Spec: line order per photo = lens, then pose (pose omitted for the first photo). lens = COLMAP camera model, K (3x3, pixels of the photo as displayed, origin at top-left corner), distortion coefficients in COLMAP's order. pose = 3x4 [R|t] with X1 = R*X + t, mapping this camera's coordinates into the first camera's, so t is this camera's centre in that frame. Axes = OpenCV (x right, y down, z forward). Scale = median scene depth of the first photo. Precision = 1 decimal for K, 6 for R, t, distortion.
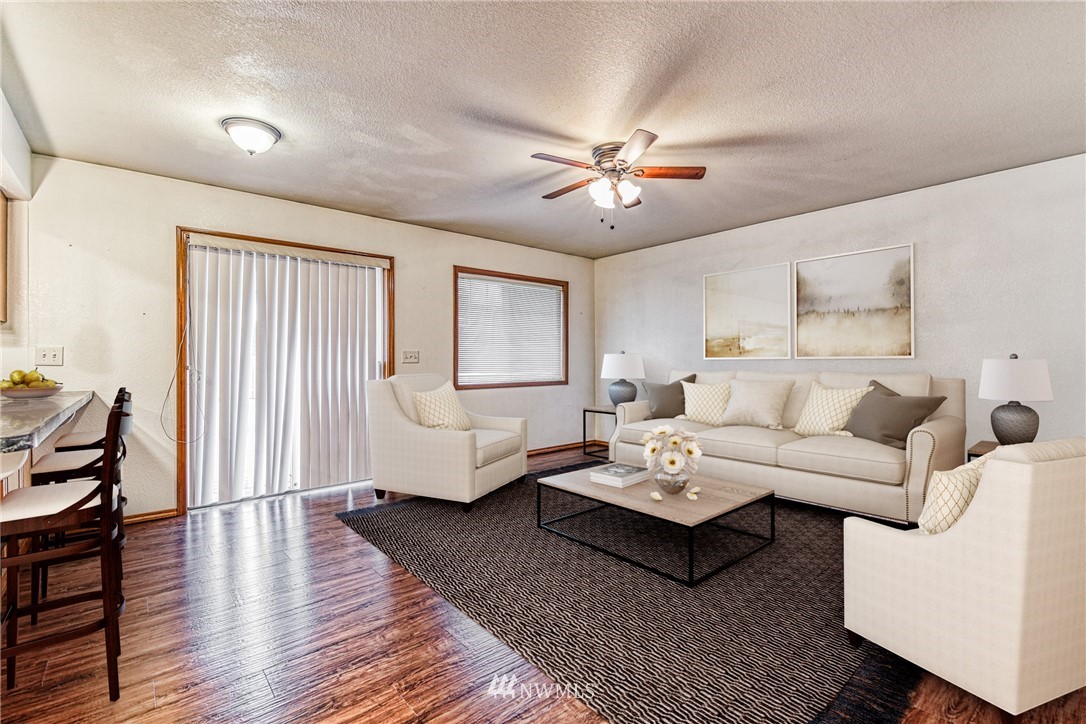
lens RADIAL K [[480.3, 0, 531.4], [0, 480.3, 363.2], [0, 0, 1]] dist [-0.001980, -0.004648]
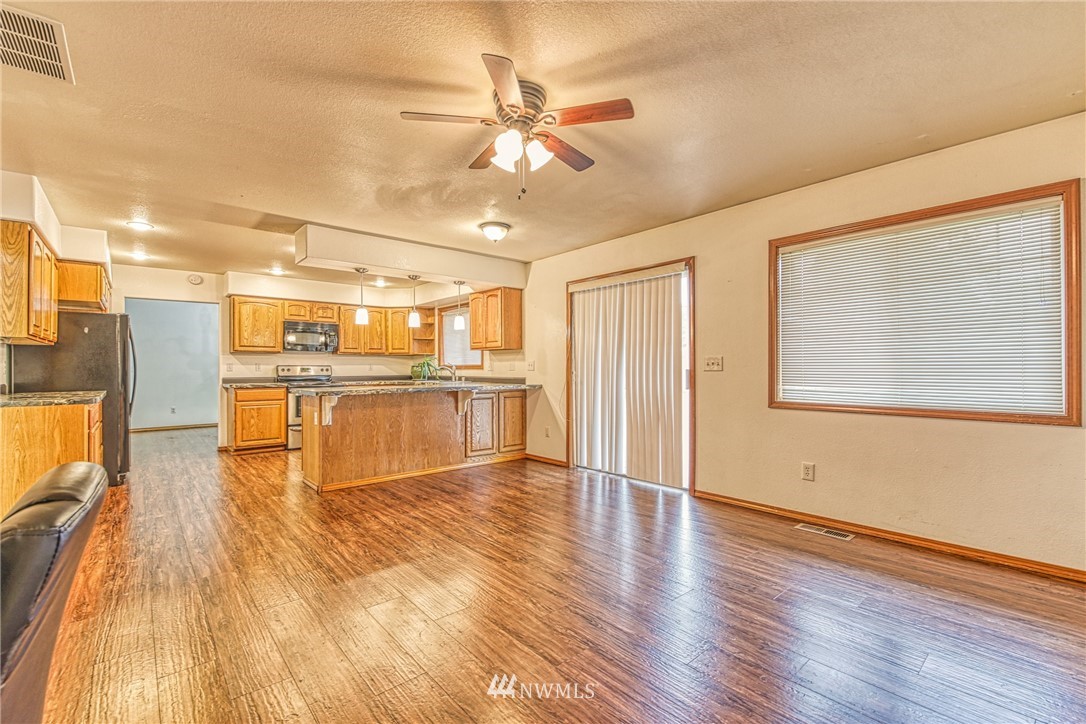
lens RADIAL K [[469.4, 0, 538.0], [0, 469.4, 364.9], [0, 0, 1]] dist [-0.000179, -0.005302]
pose [[0.003447, -0.008475, -0.999958, 0.655456], [-0.005635, 0.999948, -0.008495, -0.002029], [0.999978, 0.005664, 0.003399, 0.738647]]
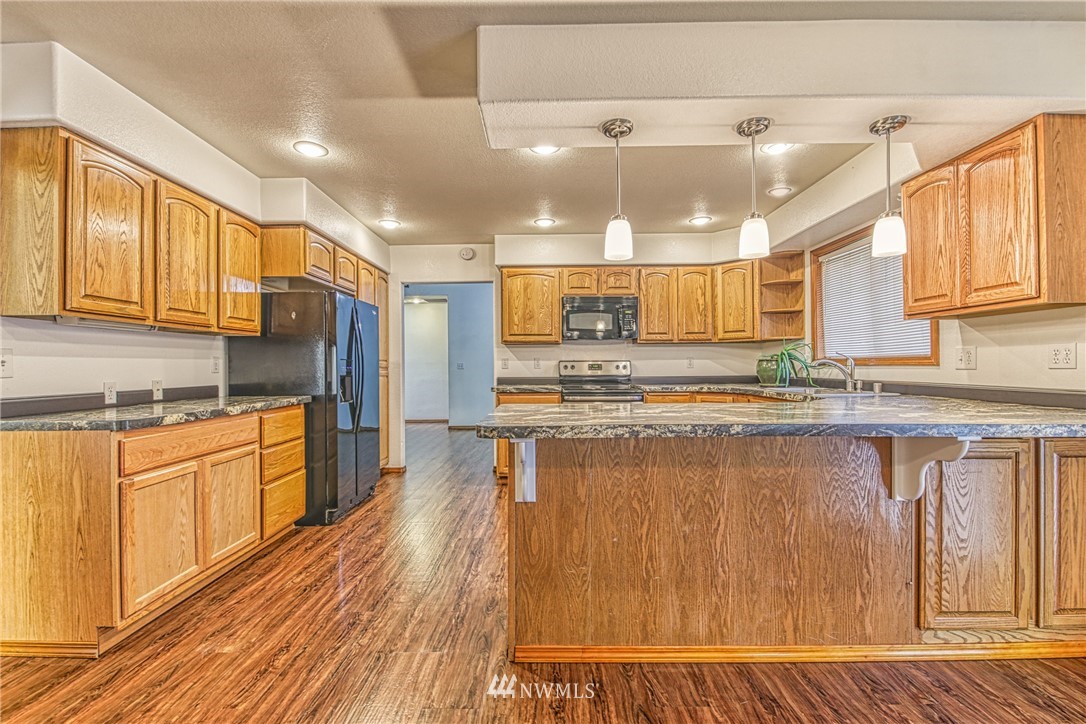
lens RADIAL K [[469.4, 0, 538.0], [0, 469.4, 364.9], [0, 0, 1]] dist [-0.000179, -0.005302]
pose [[-0.655648, 0.000543, -0.755066, -0.056925], [-0.001854, 0.999996, 0.002329, -0.001278], [0.755064, 0.002927, -0.655644, 0.568407]]
